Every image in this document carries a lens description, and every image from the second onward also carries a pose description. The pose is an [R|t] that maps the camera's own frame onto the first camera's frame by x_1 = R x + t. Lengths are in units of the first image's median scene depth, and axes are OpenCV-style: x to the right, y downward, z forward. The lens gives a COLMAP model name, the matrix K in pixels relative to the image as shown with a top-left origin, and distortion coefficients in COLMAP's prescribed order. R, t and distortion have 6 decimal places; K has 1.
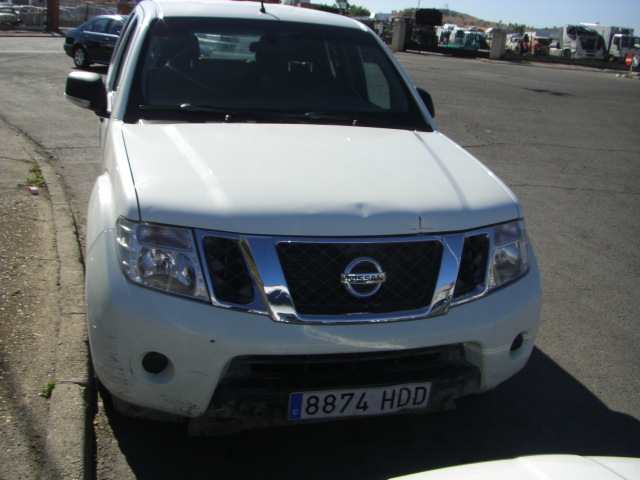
lens RADIAL K [[730.0, 0, 320.0], [0, 730.0, 240.0], [0, 0, 1]] dist [-0.238940, 0.268667]
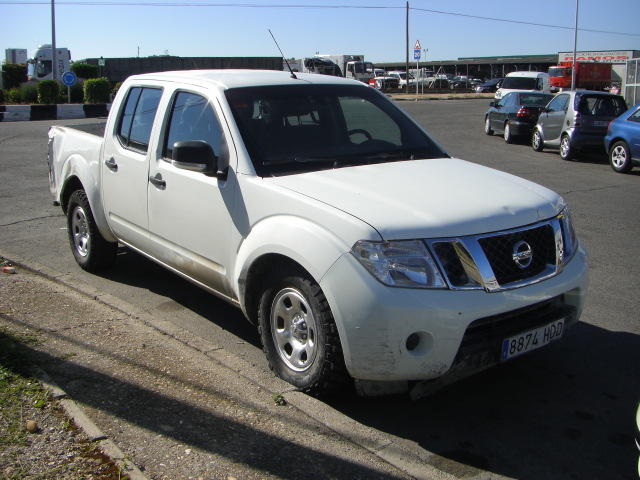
lens RADIAL K [[730.0, 0, 320.0], [0, 730.0, 240.0], [0, 0, 1]] dist [-0.238940, 0.268667]
pose [[0.930706, -0.158960, 0.329421, -0.783812], [0.178465, 0.983500, -0.029631, -0.007834], [-0.319275, 0.086368, 0.943718, -0.240283]]
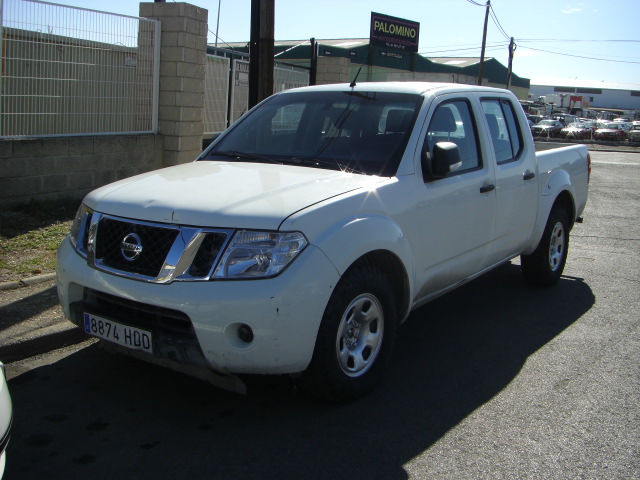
lens RADIAL K [[730.0, 0, 320.0], [0, 730.0, 240.0], [0, 0, 1]] dist [-0.238940, 0.268667]
pose [[0.606333, 0.071615, -0.791980, 1.402904], [-0.206348, 0.975991, -0.069724, 0.059196], [0.767972, 0.205699, 0.606553, 0.407468]]
